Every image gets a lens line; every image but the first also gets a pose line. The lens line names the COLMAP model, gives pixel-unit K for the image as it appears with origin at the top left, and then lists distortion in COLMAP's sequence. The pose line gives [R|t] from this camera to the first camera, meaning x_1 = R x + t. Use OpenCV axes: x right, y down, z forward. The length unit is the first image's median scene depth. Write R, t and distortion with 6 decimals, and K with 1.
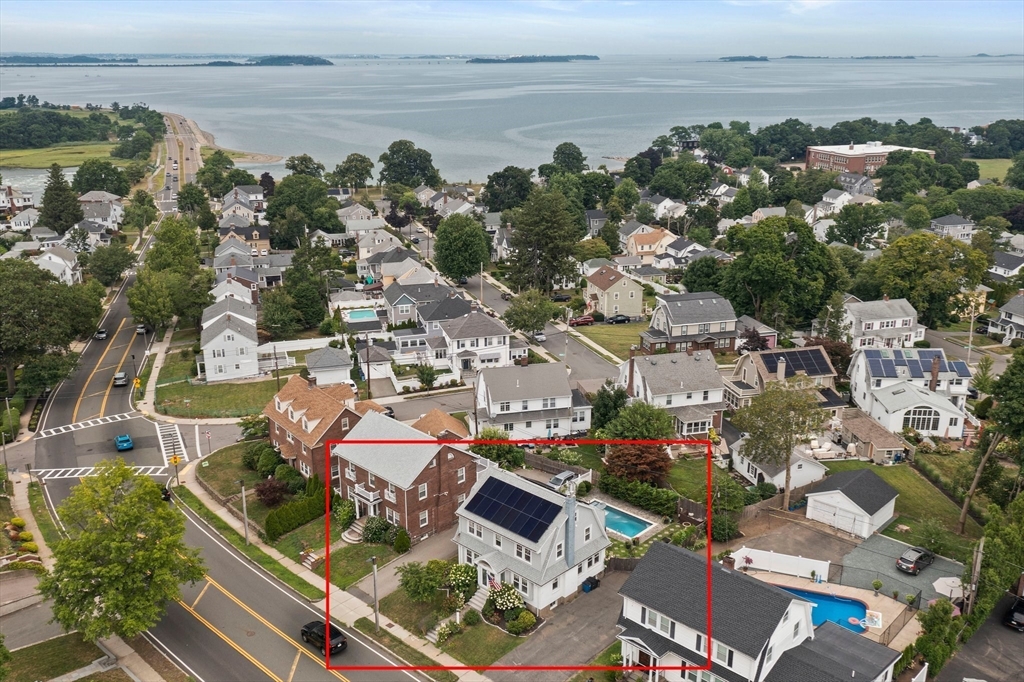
lens RADIAL K [[890.0, 0, 511.4], [0, 890.0, 383.6], [0, 0, 1]] dist [0.012126, 0.006562]
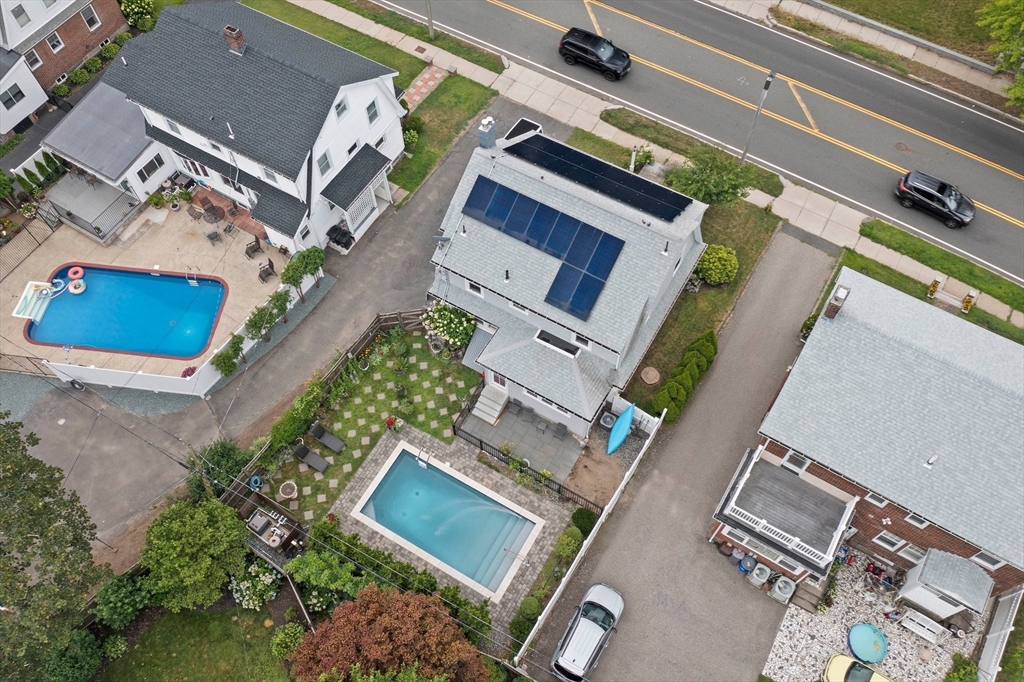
lens RADIAL K [[803.6, 0, 512.0], [0, 803.6, 341.0], [0, 0, 1]] dist [-0.009269, 0.004186]
pose [[-0.974086, 0.203382, -0.098951, 0.068314], [-0.064329, 0.170298, 0.983291, -0.181165], [0.216835, 0.964175, -0.152802, 0.647591]]
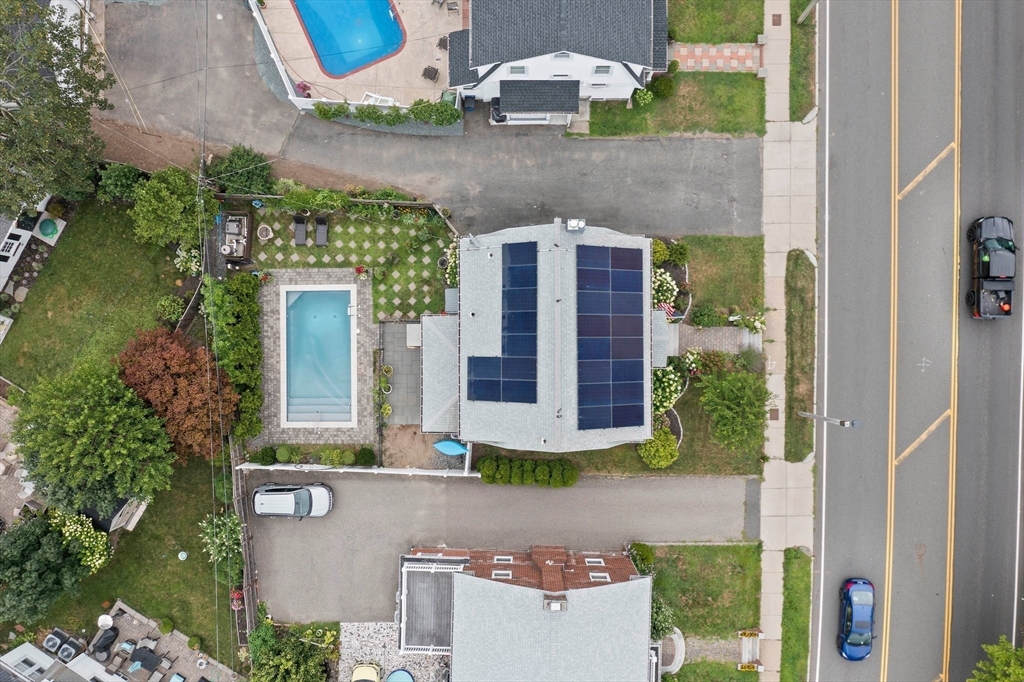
lens RADIAL K [[815.6, 0, 512.0], [0, 815.6, 341.0], [0, 0, 1]] dist [-0.001606, -0.004219]
pose [[-0.692617, -0.721148, 0.015094, 0.018782], [0.262542, -0.232553, 0.936478, -0.194702], [-0.671829, 0.652583, 0.350402, 0.482408]]
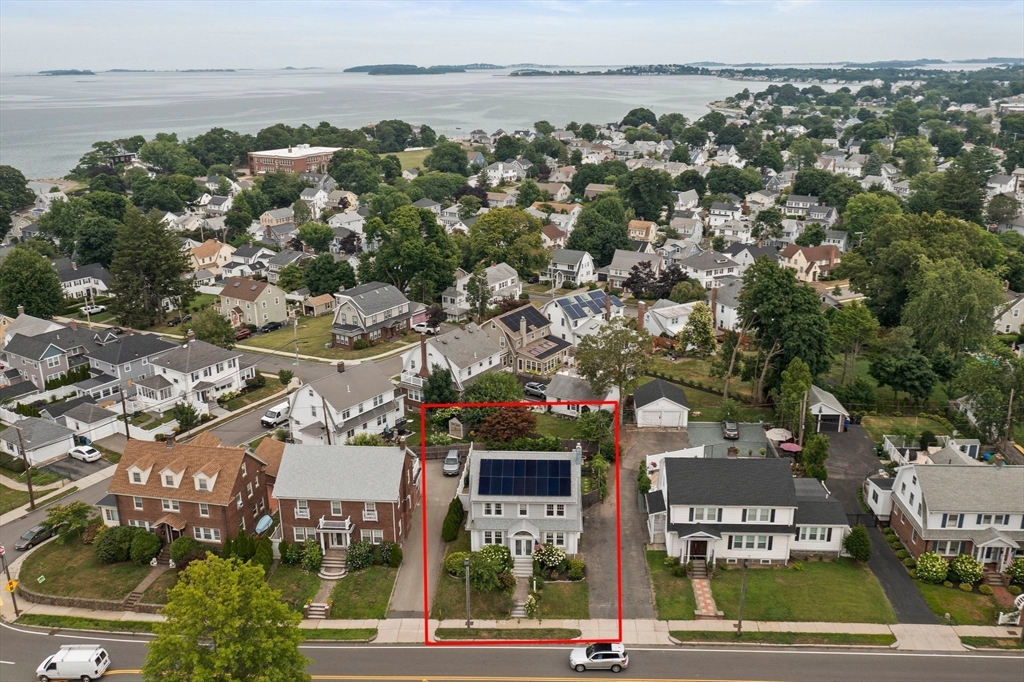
lens RADIAL K [[852.0, 0, 511.8], [0, 852.0, 361.8], [0, 0, 1]] dist [0.001845, 0.003098]
pose [[0.759102, -0.219807, 0.612739, -0.345354], [0.232576, 0.970720, 0.060095, -0.035605], [-0.608007, 0.096890, 0.787997, 0.096881]]
